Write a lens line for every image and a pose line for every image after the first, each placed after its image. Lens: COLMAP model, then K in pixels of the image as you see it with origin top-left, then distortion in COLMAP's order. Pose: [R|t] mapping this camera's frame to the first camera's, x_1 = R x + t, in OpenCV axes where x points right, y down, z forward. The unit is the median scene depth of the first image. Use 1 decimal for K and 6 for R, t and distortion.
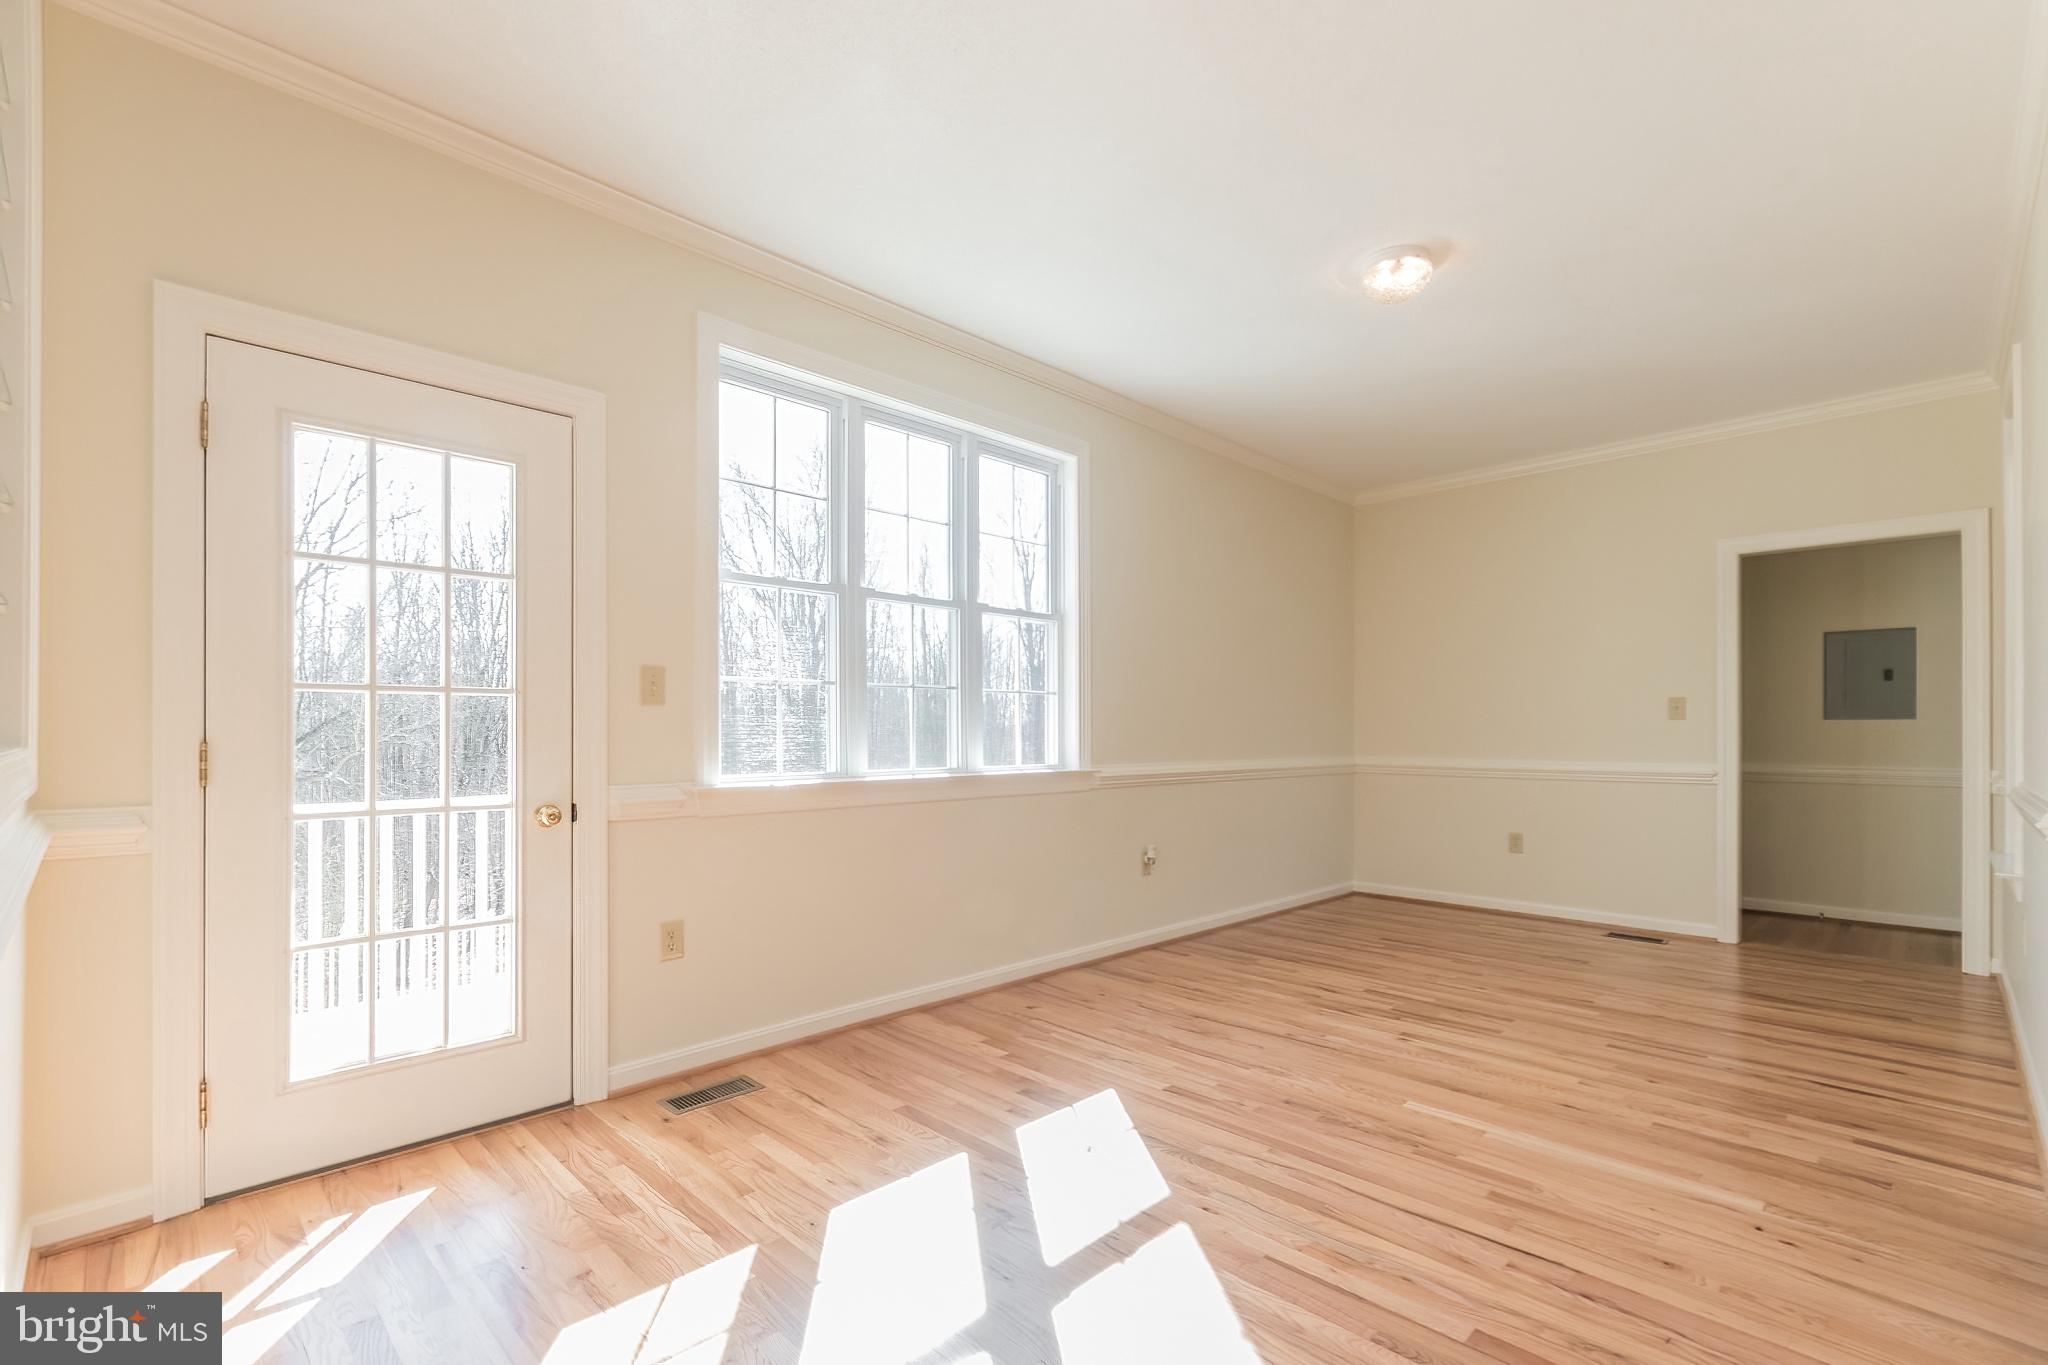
lens RADIAL K [[903.5, 0, 1020.0], [0, 903.5, 731.6], [0, 0, 1]] dist [0.001725, 0.000195]
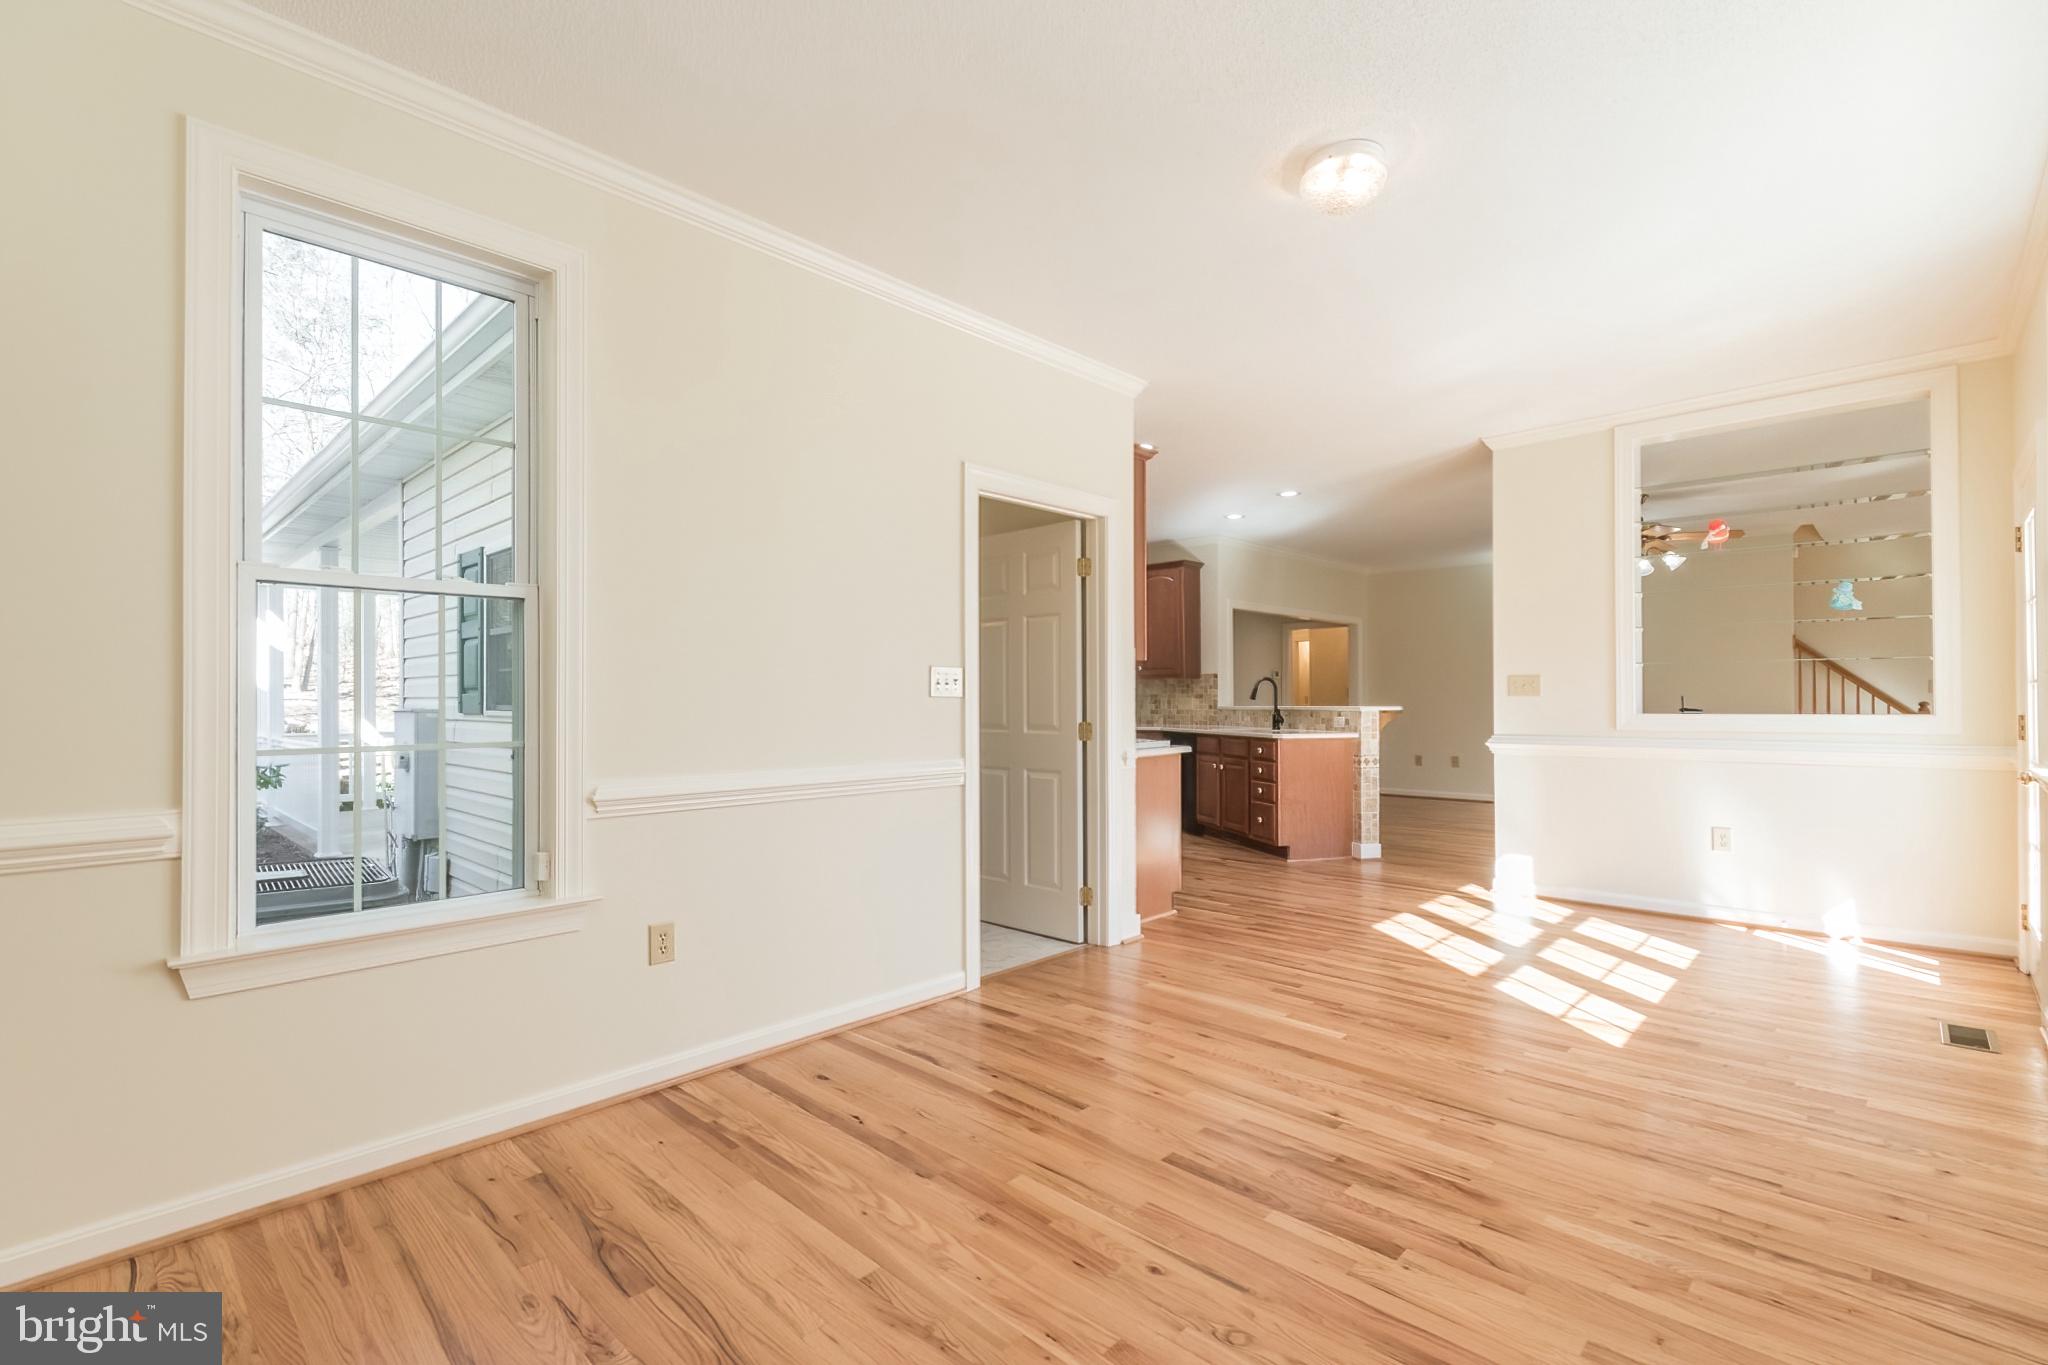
lens RADIAL K [[905.4, 0, 1024.6], [0, 905.4, 690.6], [0, 0, 1]] dist [0.002578, 0.000293]
pose [[-0.999762, 0.002791, -0.021616, 0.801242], [0.002957, 0.999966, -0.007646, -0.016026], [0.021594, -0.007708, -0.999737, 2.008033]]
